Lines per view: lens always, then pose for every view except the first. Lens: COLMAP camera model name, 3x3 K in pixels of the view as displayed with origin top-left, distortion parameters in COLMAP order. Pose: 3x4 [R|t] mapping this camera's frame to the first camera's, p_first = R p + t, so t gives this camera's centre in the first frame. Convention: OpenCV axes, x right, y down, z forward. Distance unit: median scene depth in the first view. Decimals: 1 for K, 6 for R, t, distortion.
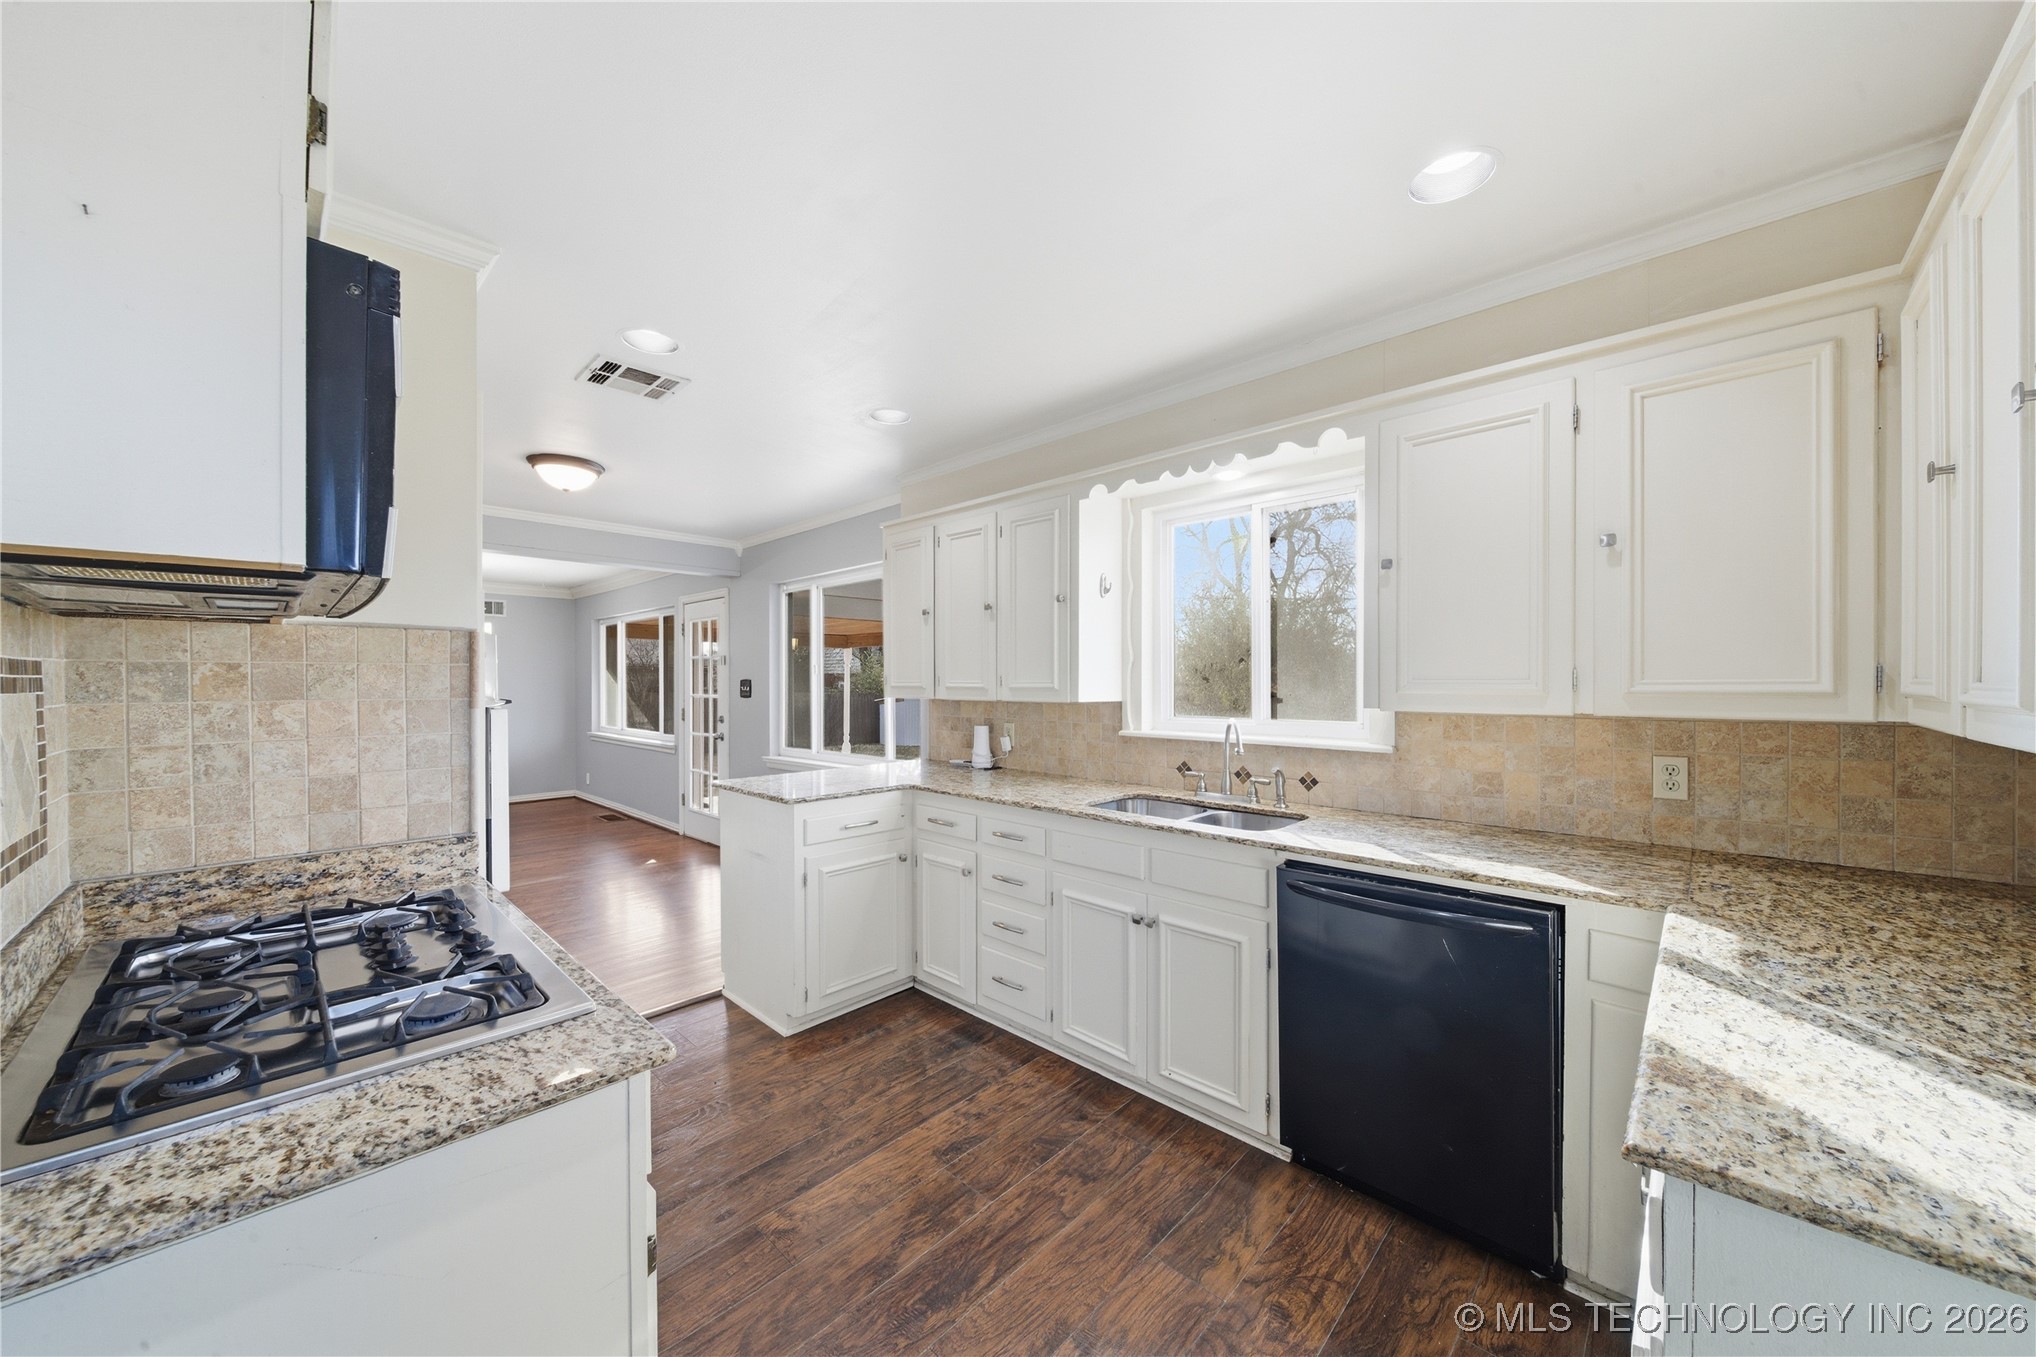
lens RADIAL K [[718.9, 0, 1011.4], [0, 718.9, 683.3], [0, 0, 1]] dist [-0.001970, -0.000375]
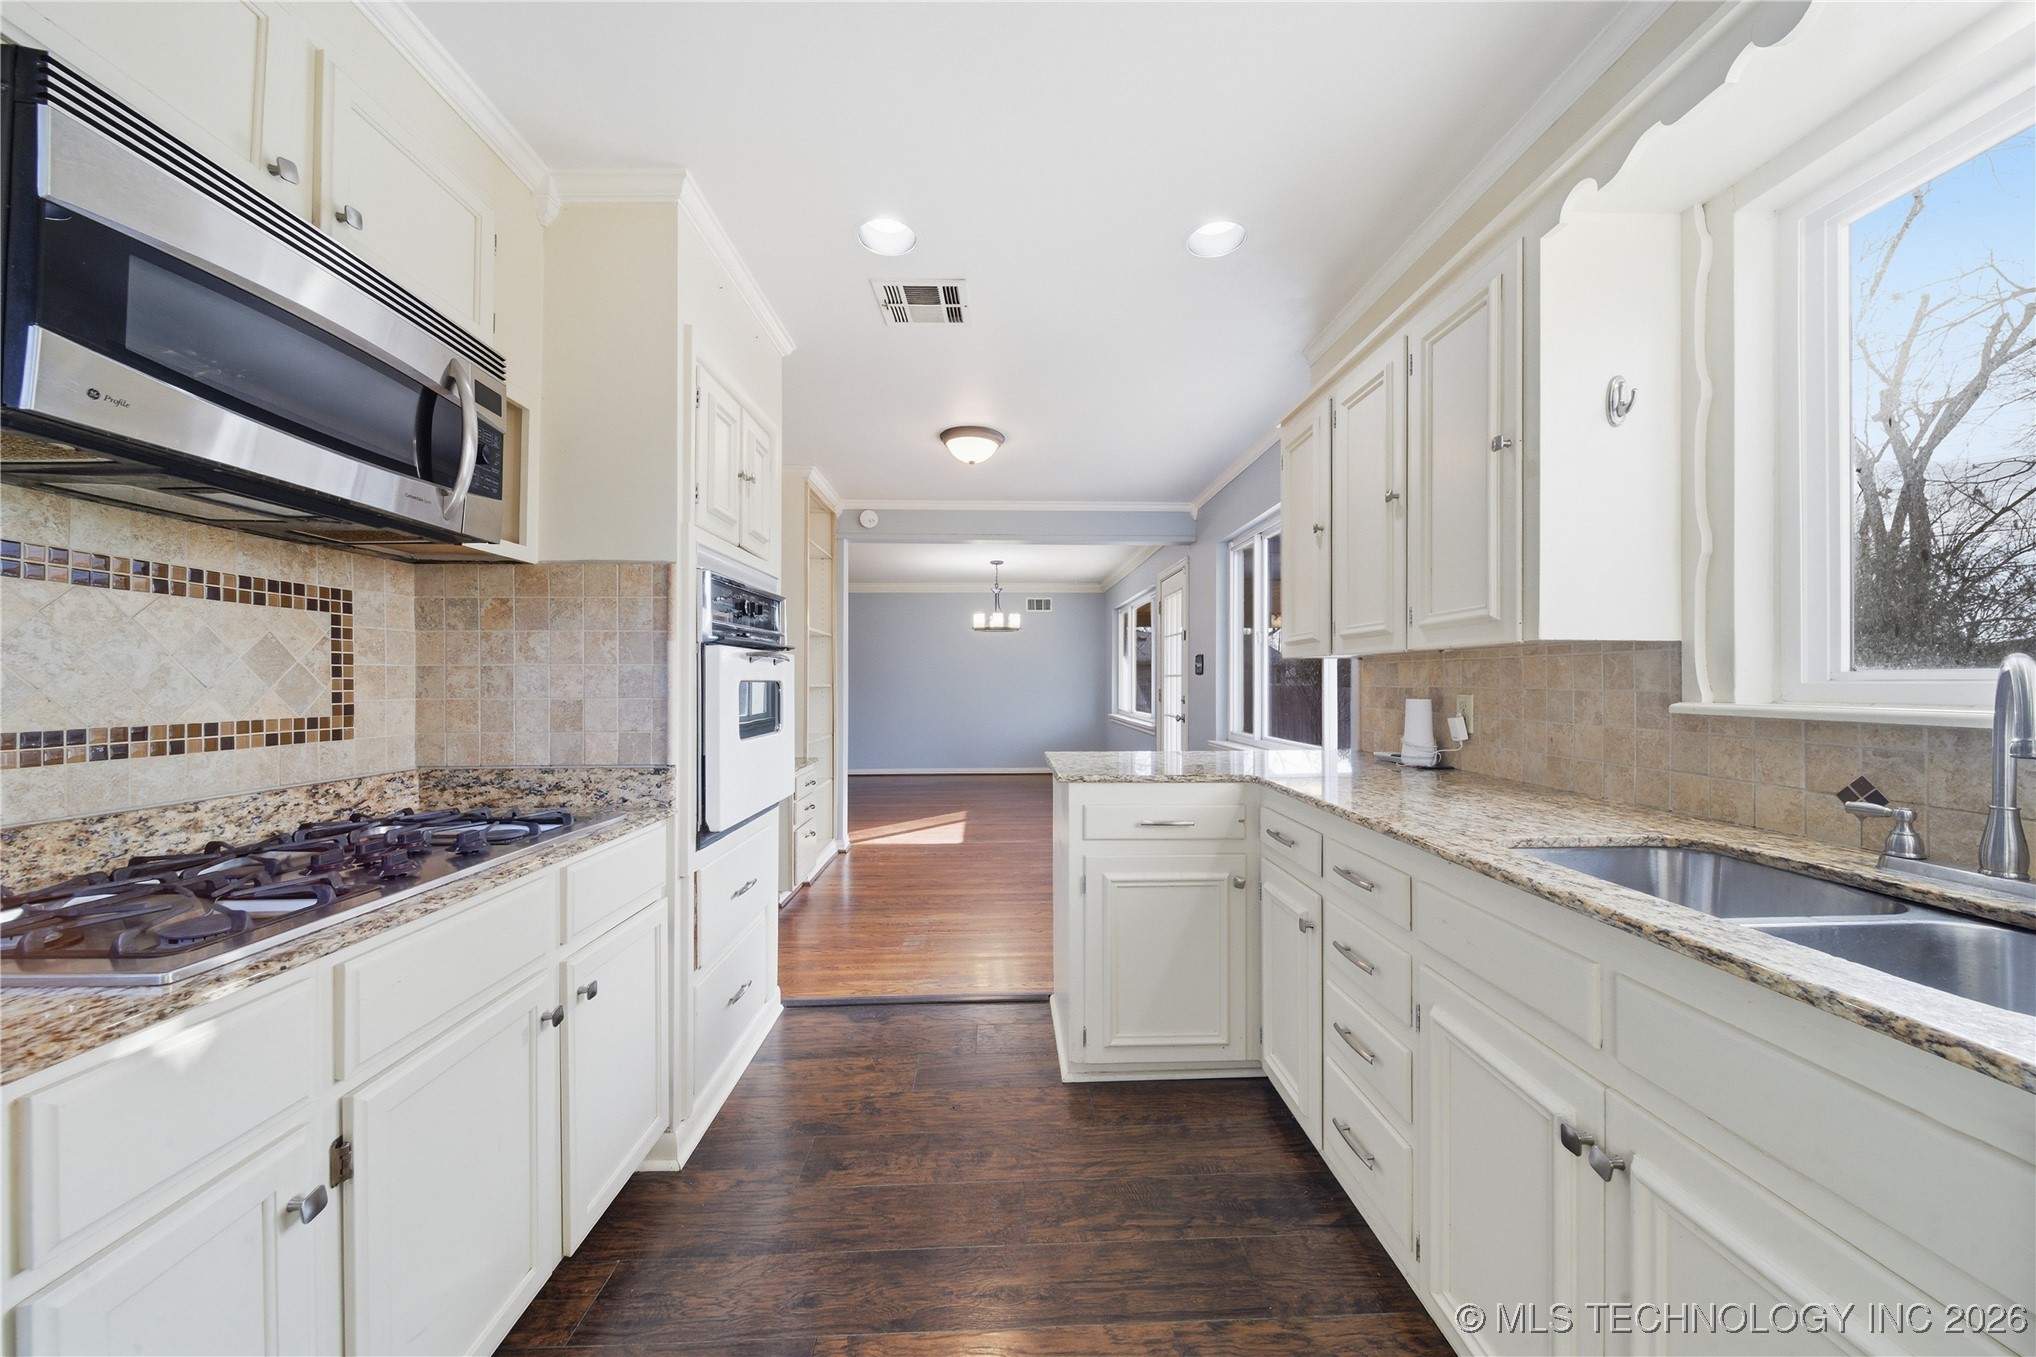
lens RADIAL K [[718.9, 0, 1024.2], [0, 718.9, 678.8], [0, 0, 1]] dist [-0.001970, -0.000375]
pose [[0.717613, -0.001807, -0.696440, 0.199645], [-0.002083, 0.999987, -0.004741, 0.061359], [0.696439, 0.004853, 0.717599, 0.420429]]
